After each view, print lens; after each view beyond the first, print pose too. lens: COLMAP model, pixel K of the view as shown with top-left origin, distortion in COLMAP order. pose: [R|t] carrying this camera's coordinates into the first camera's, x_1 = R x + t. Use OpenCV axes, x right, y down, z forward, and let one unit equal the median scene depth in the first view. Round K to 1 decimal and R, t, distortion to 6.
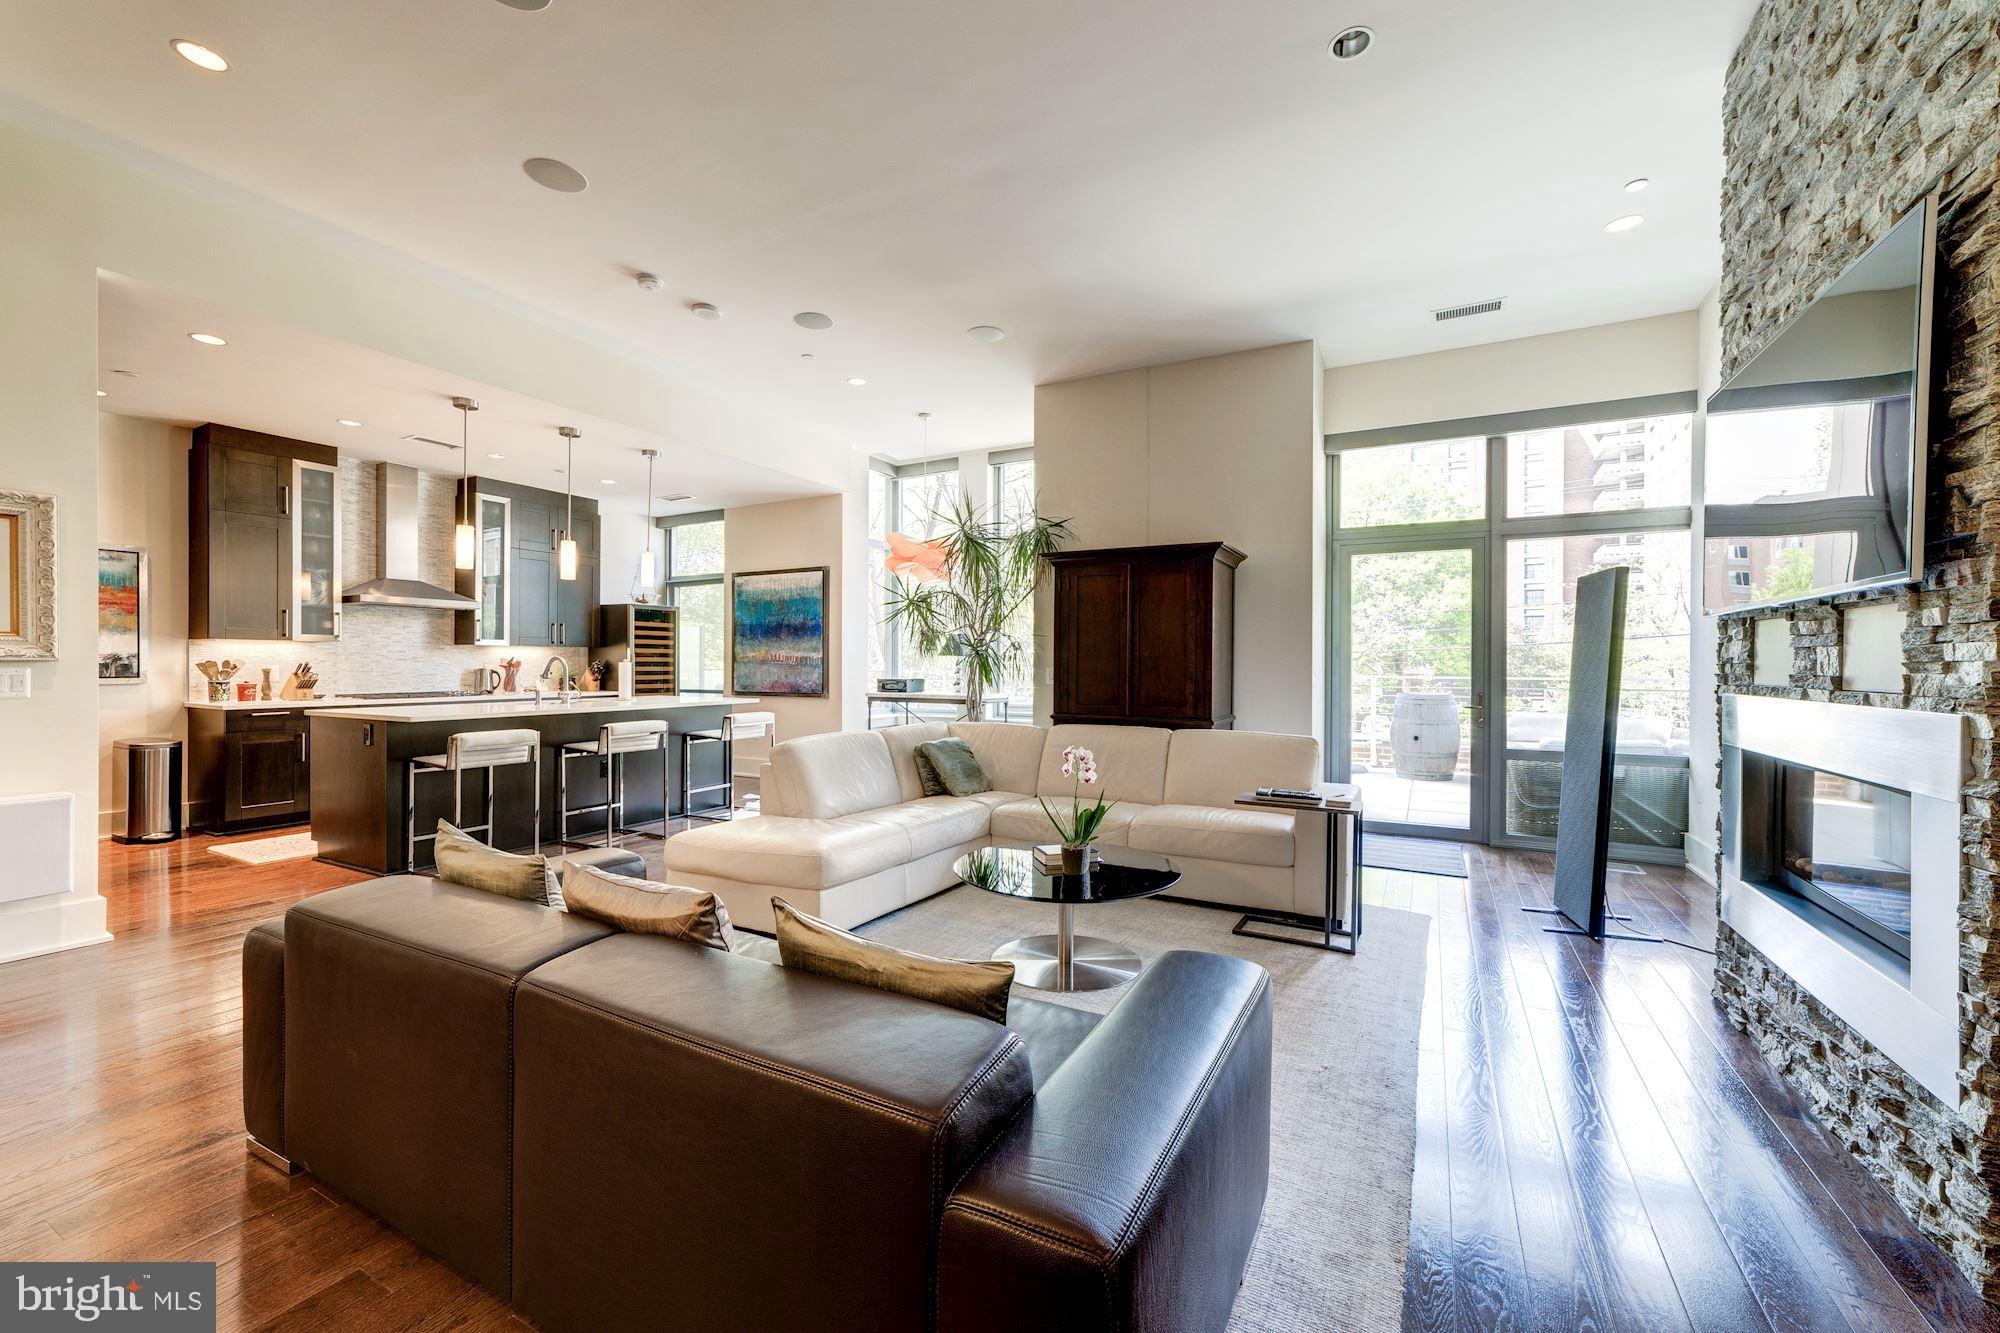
lens RADIAL K [[783.6, 0, 1012.3], [0, 783.6, 667.8], [0, 0, 1]] dist [-0.013668, 0.008406]
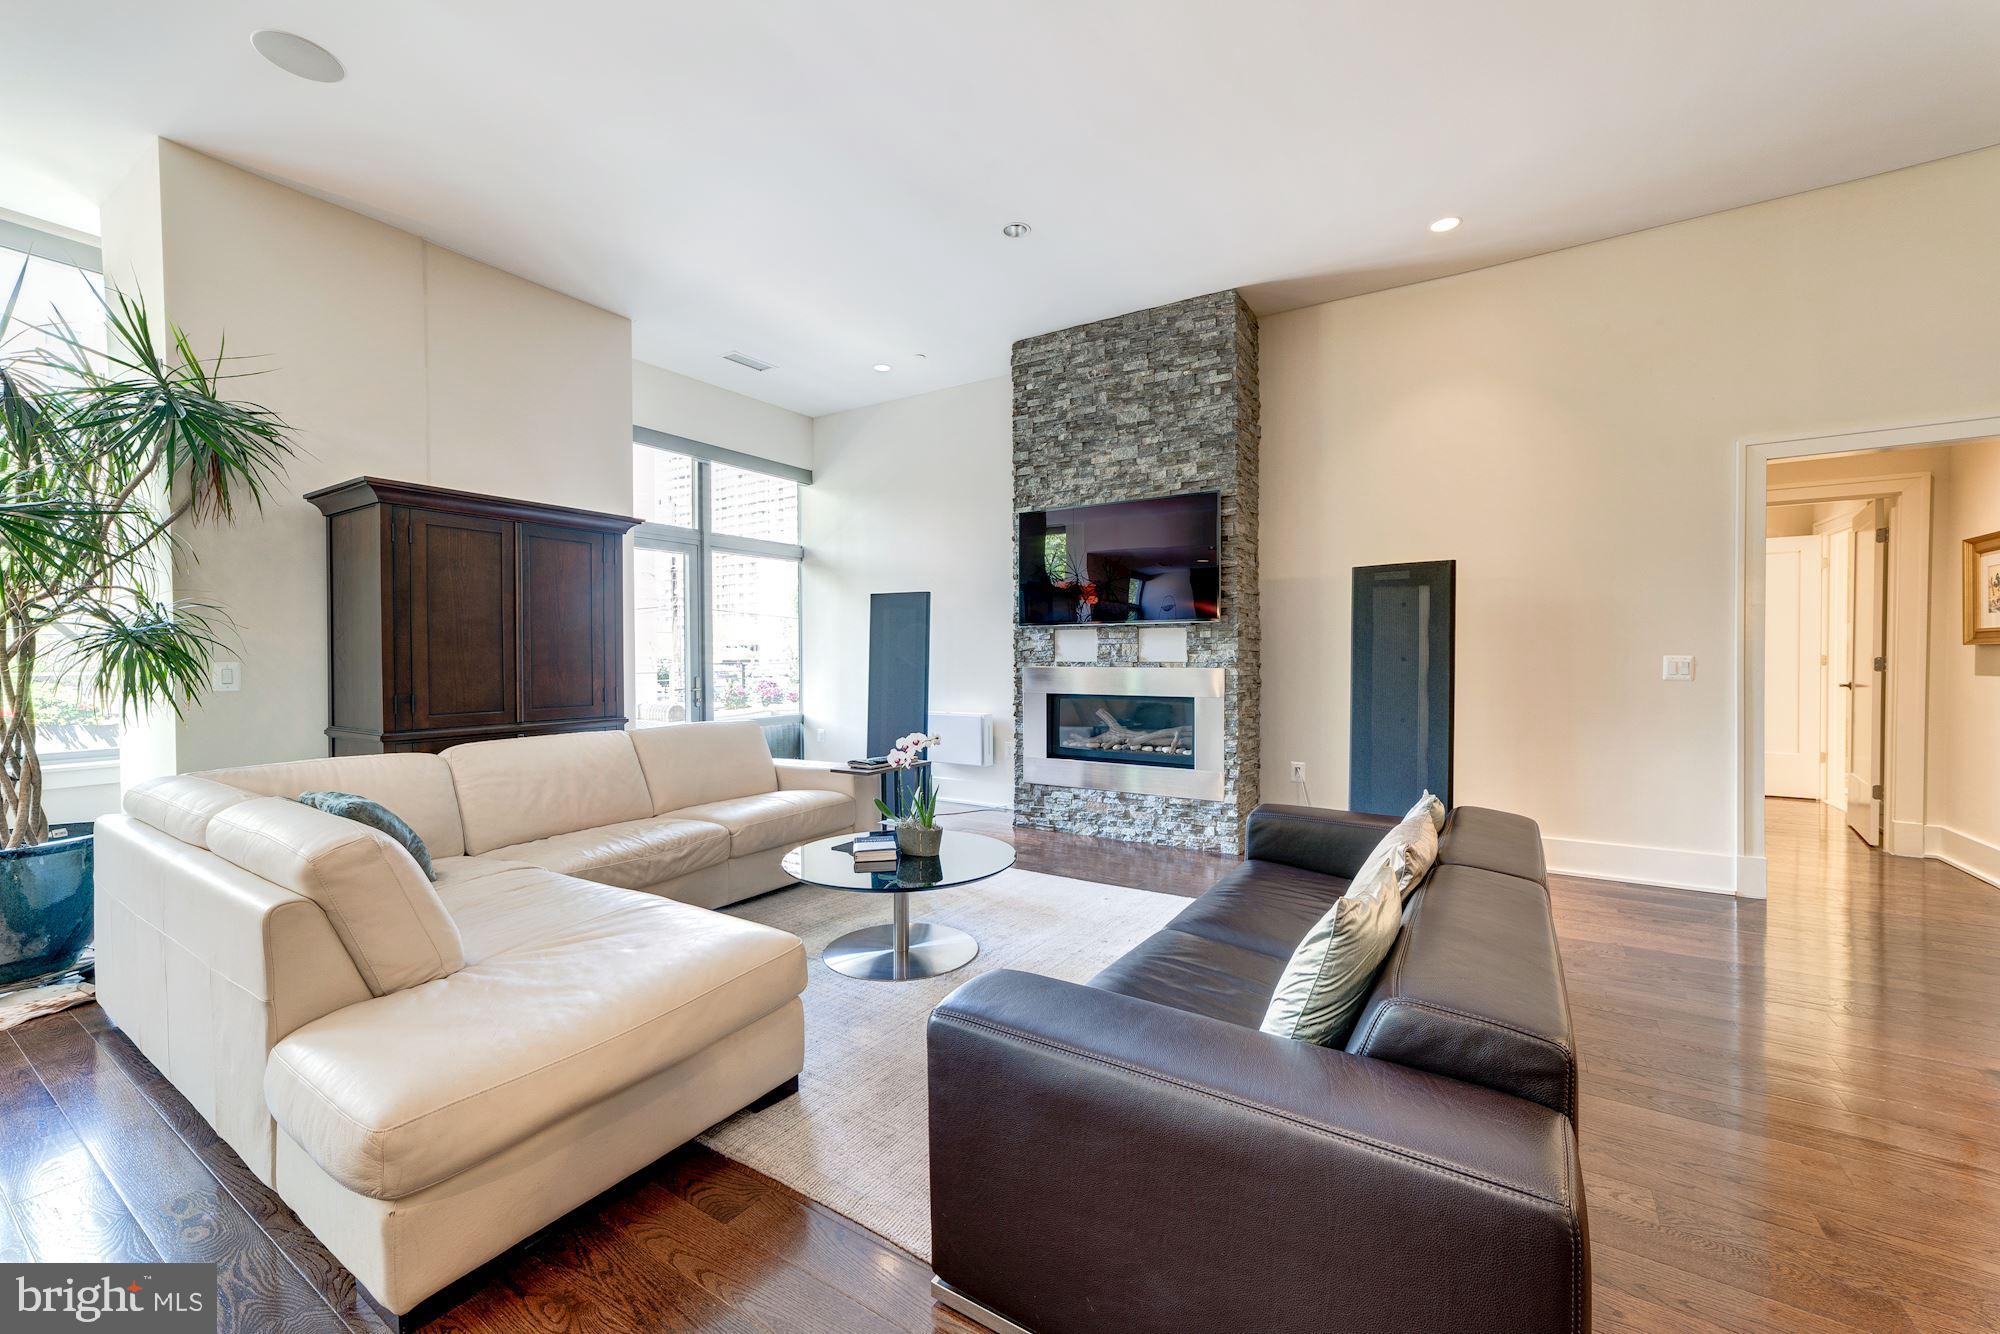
lens RADIAL K [[783.6, 0, 981.7], [0, 783.6, 664.1], [0, 0, 1]] dist [-0.013668, 0.008406]
pose [[0.086464, -0.015416, 0.996136, -0.463109], [0.009589, 0.999847, 0.014642, -0.001269], [-0.996209, 0.008286, 0.086599, 0.419584]]
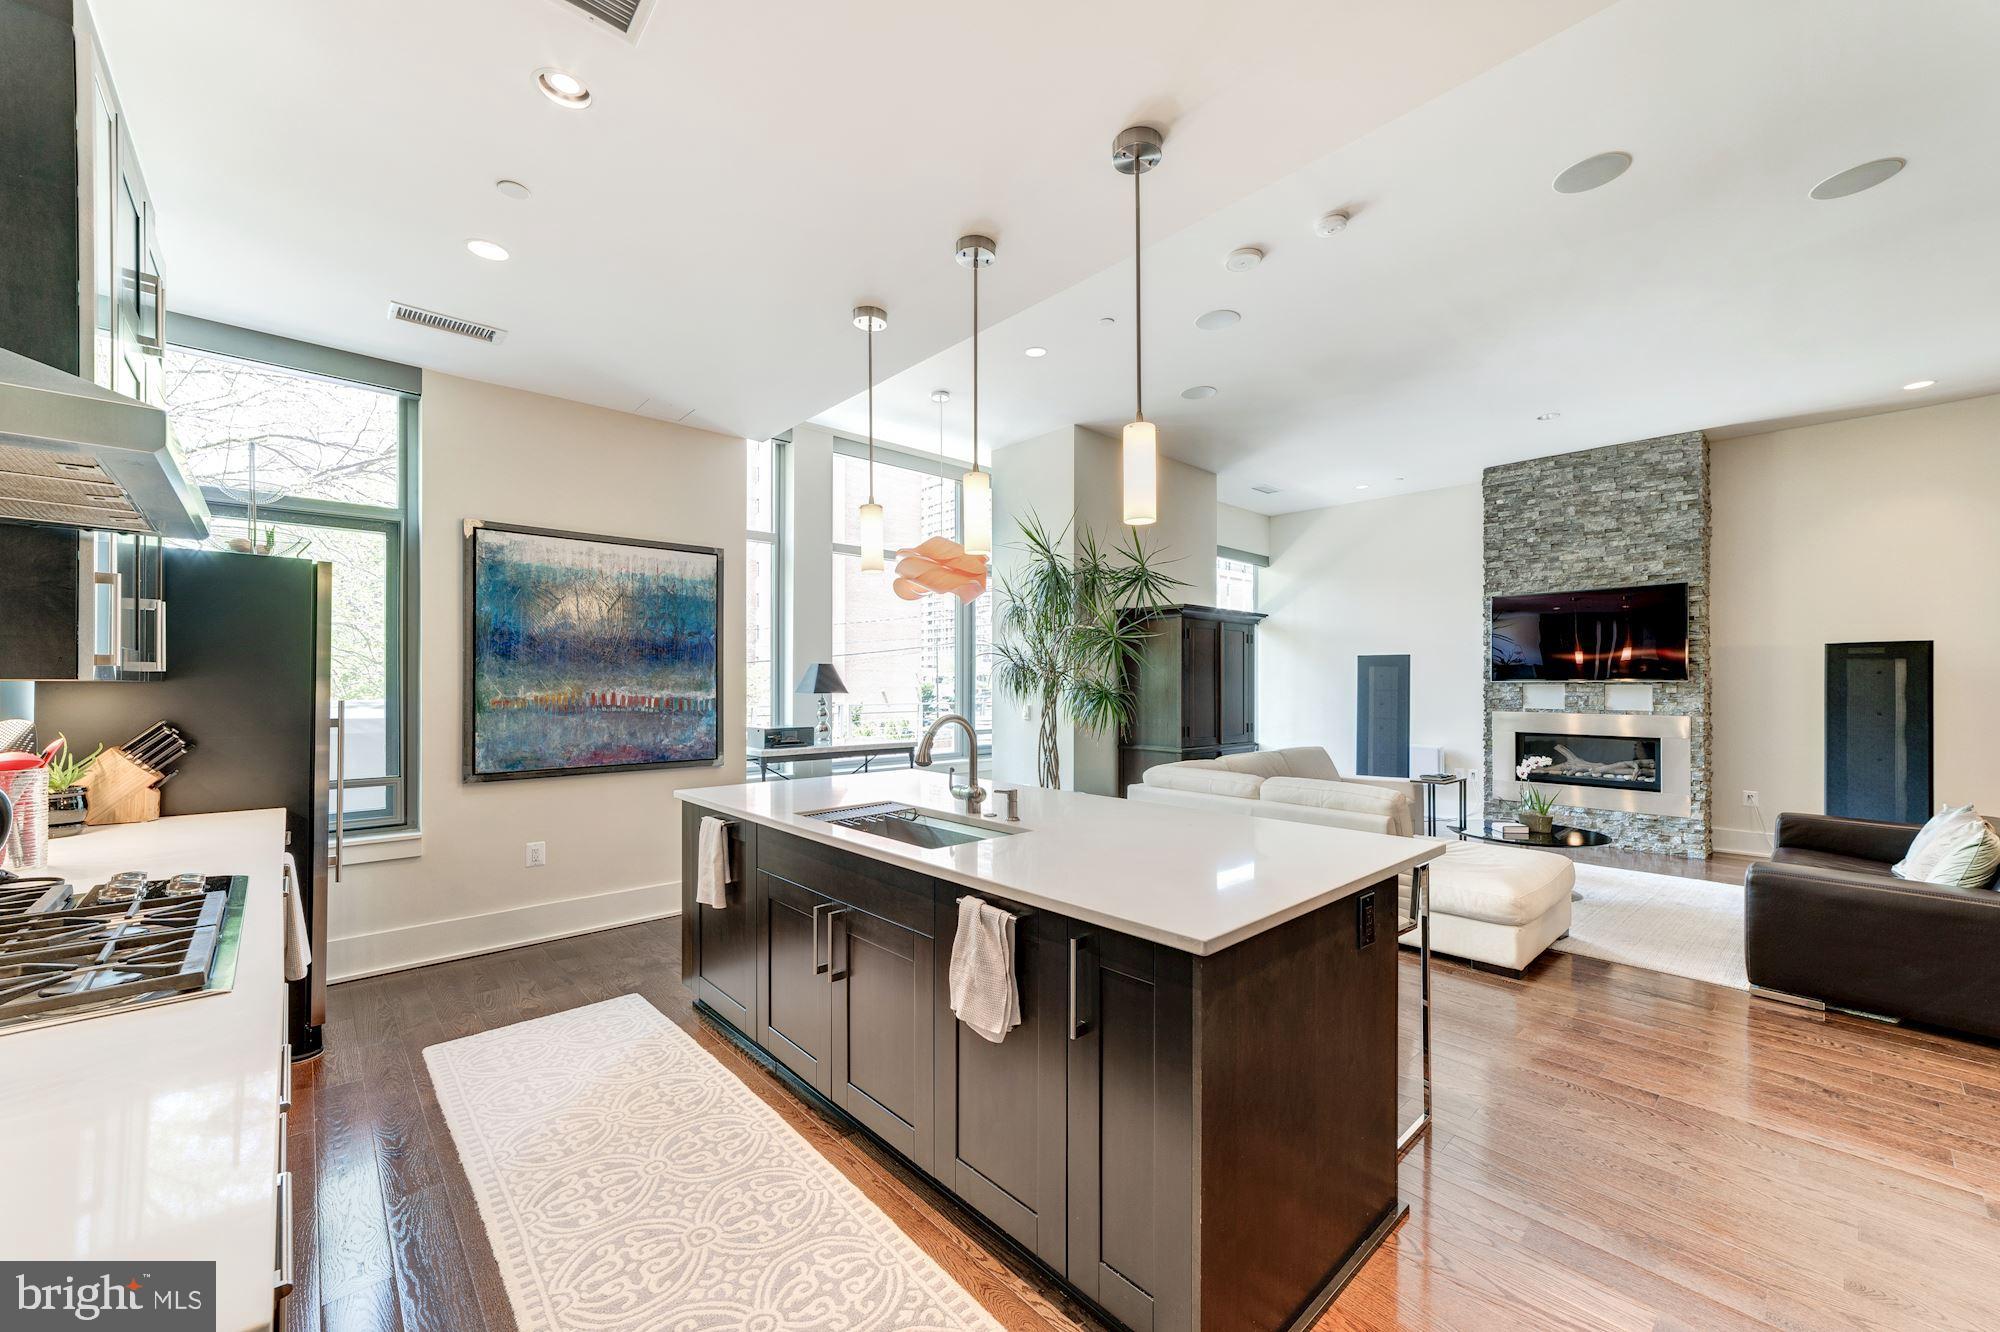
lens RADIAL K [[783.6, 0, 990.0], [0, 783.6, 680.7], [0, 0, 1]] dist [-0.013668, 0.008406]
pose [[0.341645, 0.000179, 0.939829, -0.939217], [0.004540, 0.999988, -0.001841, -0.032140], [-0.939818, 0.004896, 0.341640, 0.758620]]
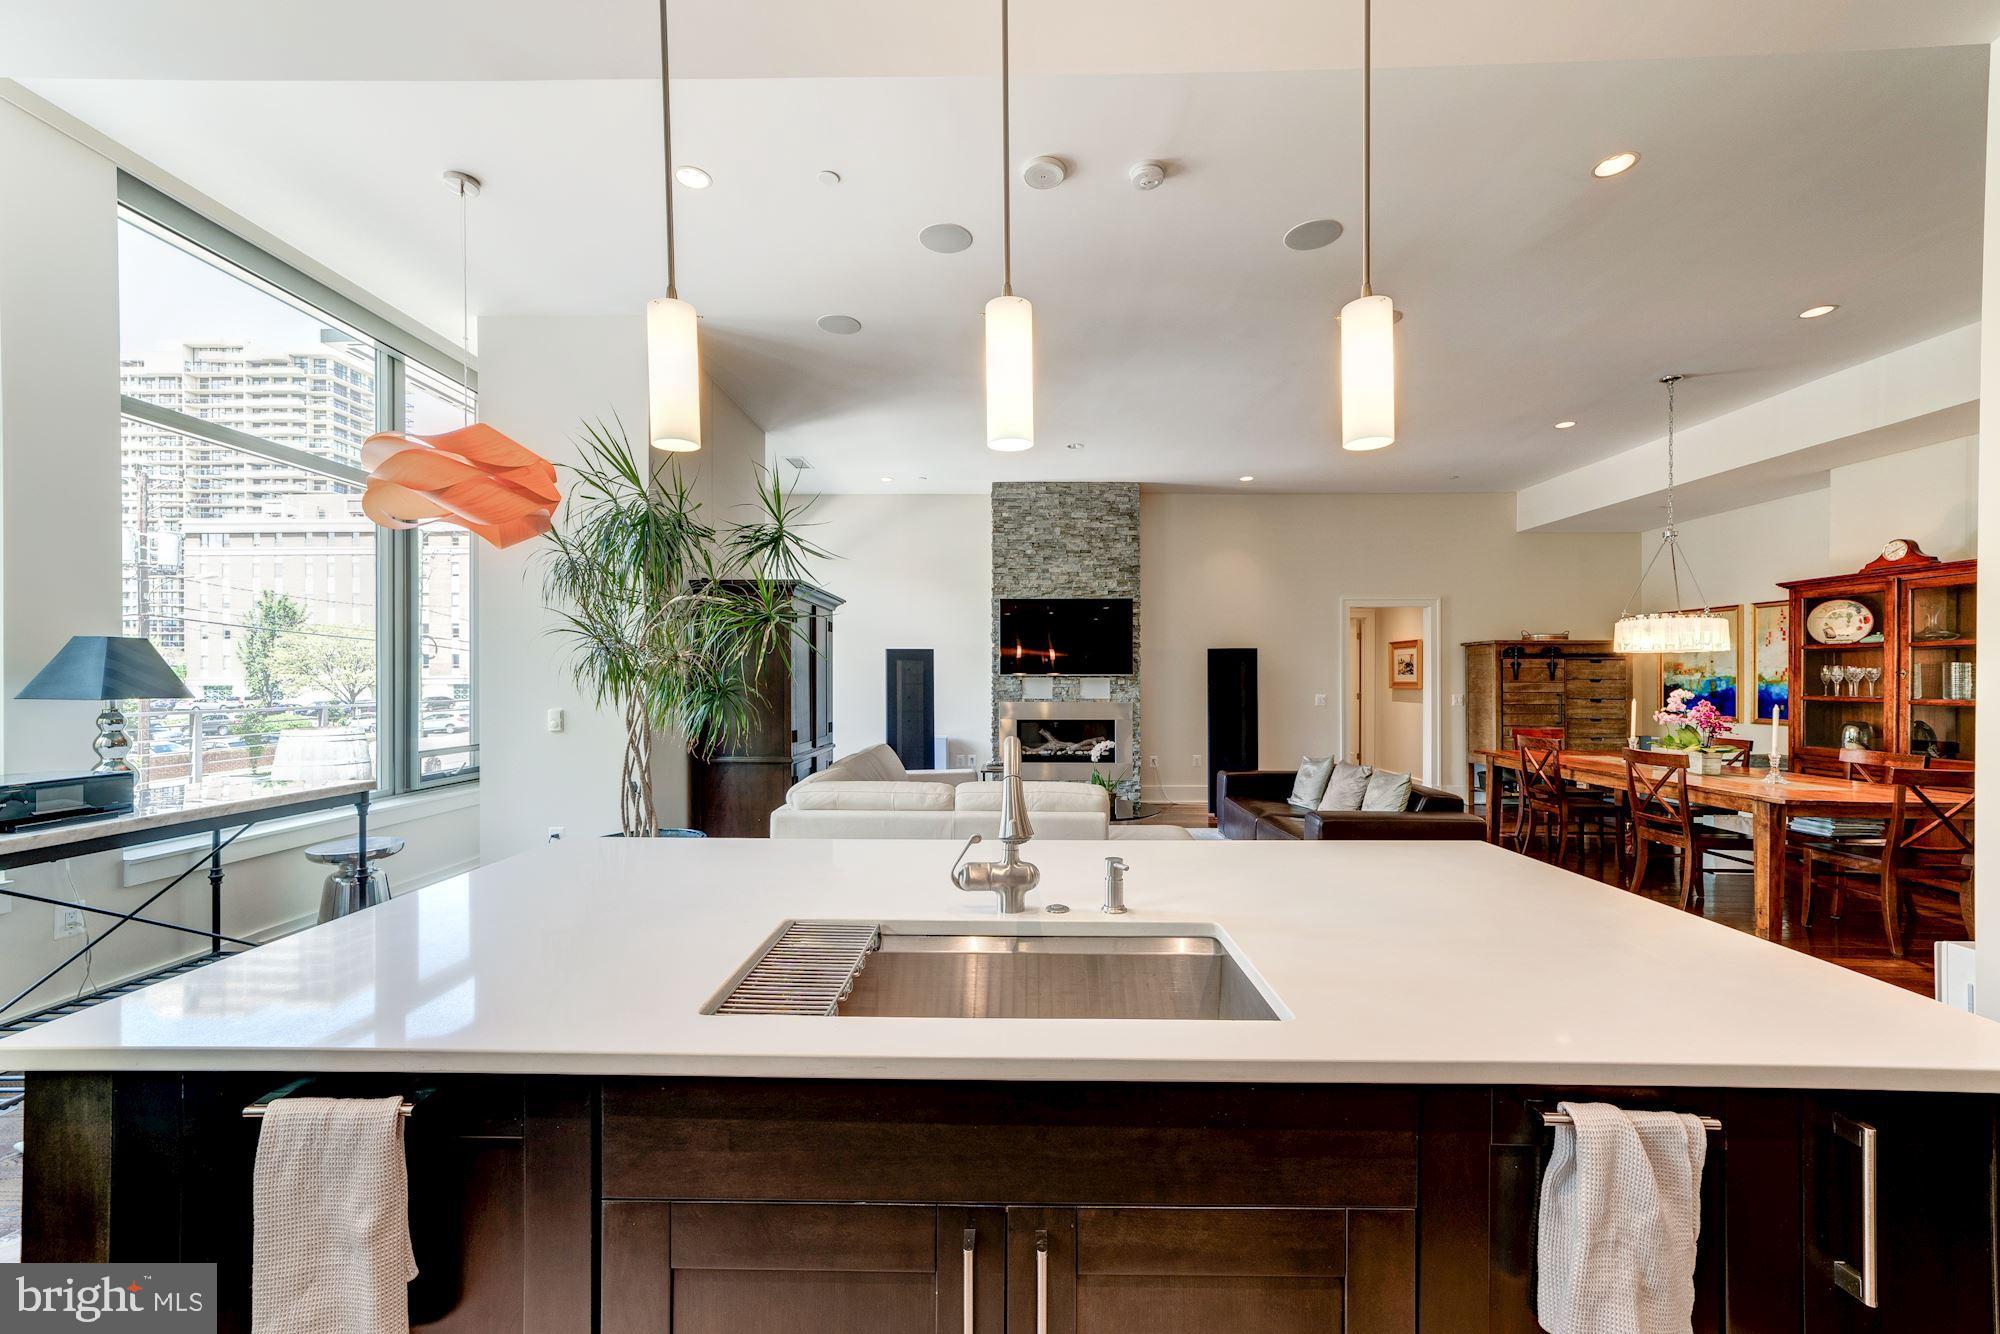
lens RADIAL K [[783.6, 0, 978.9], [0, 783.6, 685.9], [0, 0, 1]] dist [-0.013668, 0.008406]
pose [[-0.443477, -0.012459, 0.896199, -0.738019], [0.003566, 0.999871, 0.015665, -0.032989], [-0.896279, 0.010143, -0.443375, 1.061734]]
